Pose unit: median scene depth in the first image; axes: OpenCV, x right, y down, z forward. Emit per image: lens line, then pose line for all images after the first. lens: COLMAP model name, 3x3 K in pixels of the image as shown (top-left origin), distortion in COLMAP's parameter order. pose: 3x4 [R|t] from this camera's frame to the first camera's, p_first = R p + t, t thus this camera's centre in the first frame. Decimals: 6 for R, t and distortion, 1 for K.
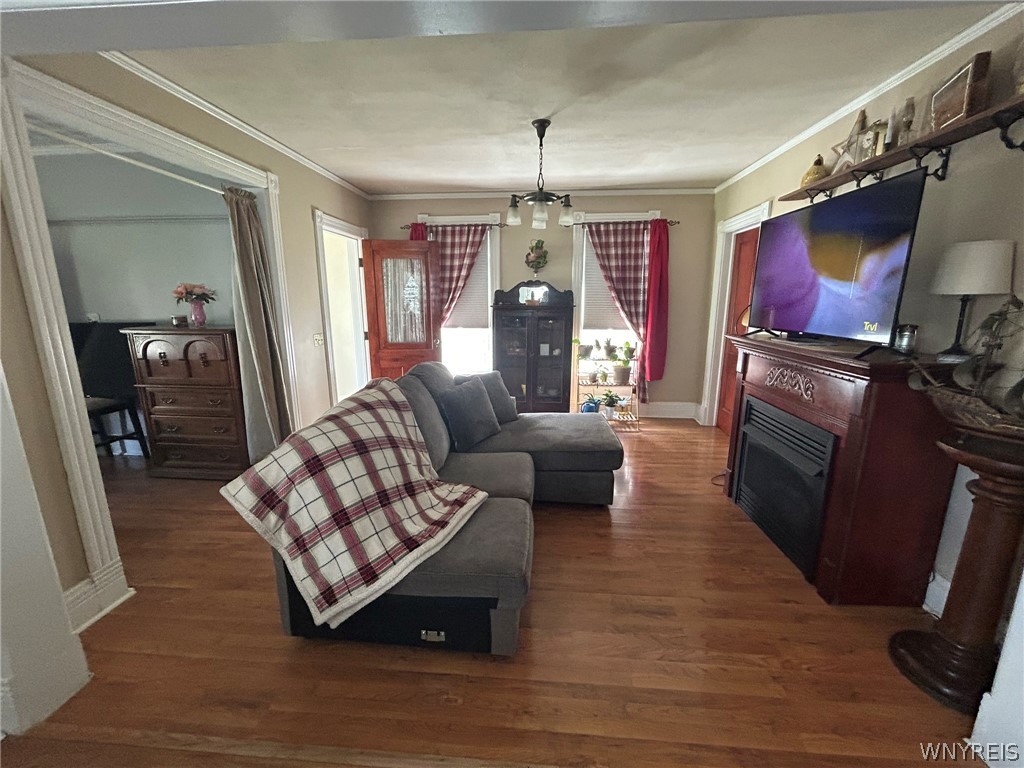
lens RADIAL K [[414.6, 0, 511.2], [0, 414.6, 383.3], [0, 0, 1]] dist [-0.009431, 0.001407]
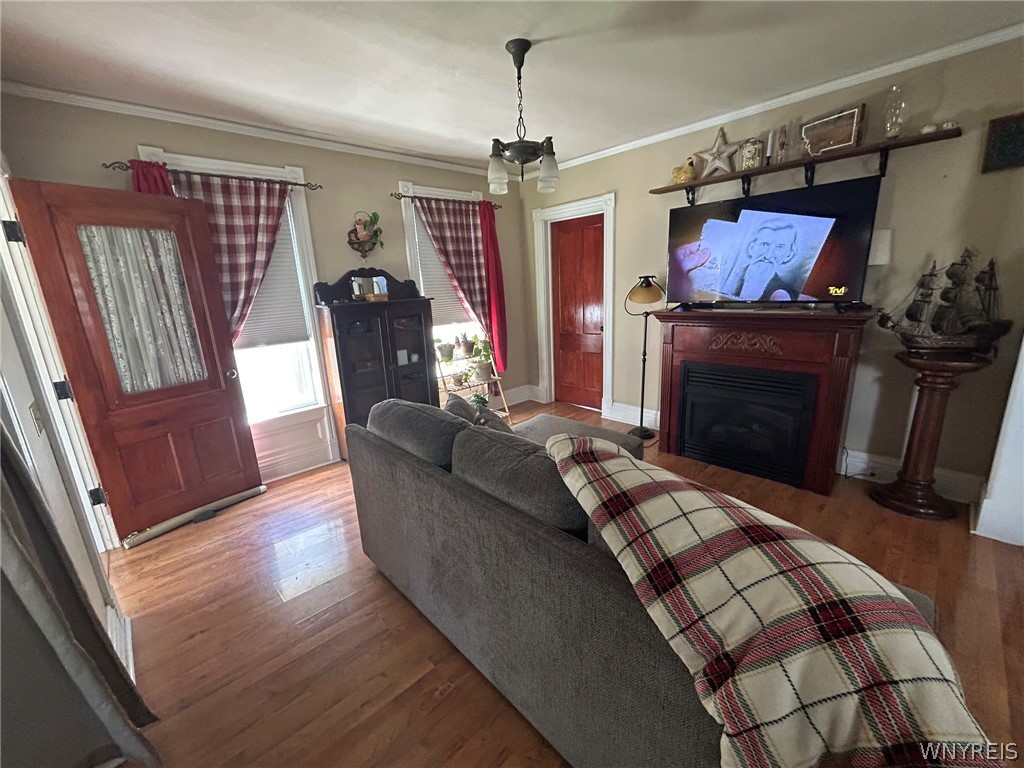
lens RADIAL K [[414.6, 0, 510.7], [0, 414.6, 385.8], [0, 0, 1]] dist [-0.009431, 0.001407]
pose [[0.675800, -0.208132, 0.707089, -0.342869], [0.195493, 0.975561, 0.100314, -0.067578], [-0.710688, 0.070439, 0.699973, 0.316948]]
